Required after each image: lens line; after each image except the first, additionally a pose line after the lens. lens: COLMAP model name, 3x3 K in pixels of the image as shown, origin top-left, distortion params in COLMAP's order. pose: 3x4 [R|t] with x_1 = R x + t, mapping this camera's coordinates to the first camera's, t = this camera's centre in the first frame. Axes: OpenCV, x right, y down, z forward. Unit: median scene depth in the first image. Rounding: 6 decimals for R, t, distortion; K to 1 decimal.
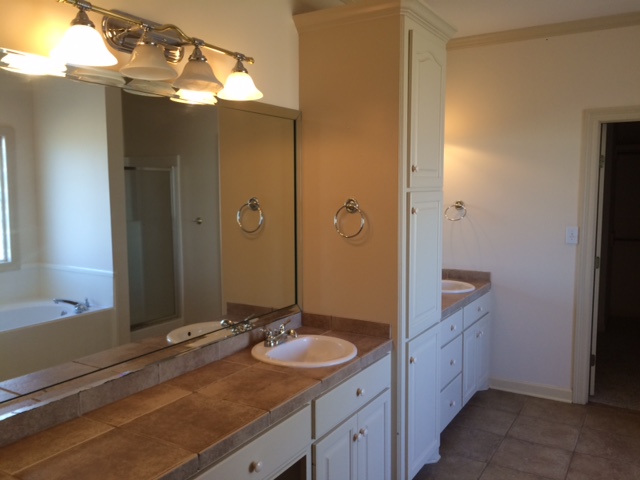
lens RADIAL K [[542.8, 0, 319.8], [0, 542.8, 237.7], [0, 0, 1]] dist [0.076673, -0.051997]
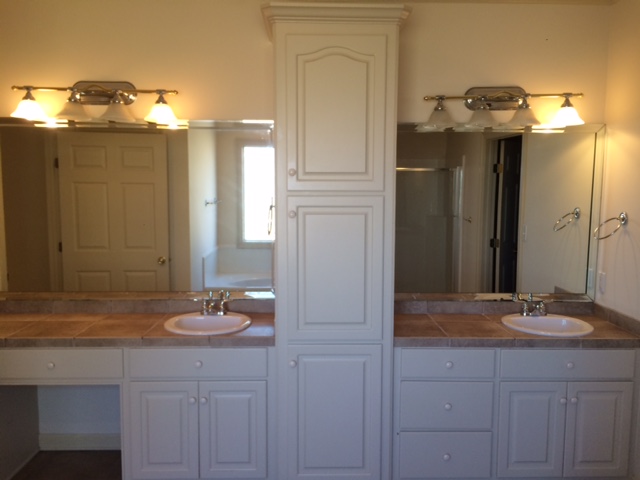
lens RADIAL K [[542.8, 0, 319.6], [0, 542.8, 242.6], [0, 0, 1]] dist [0.076673, -0.051997]
pose [[0.523492, 0.089862, -0.847279, 1.242516], [-0.080343, 0.995198, 0.055910, -0.065481], [0.848234, 0.038804, 0.528198, 0.625619]]
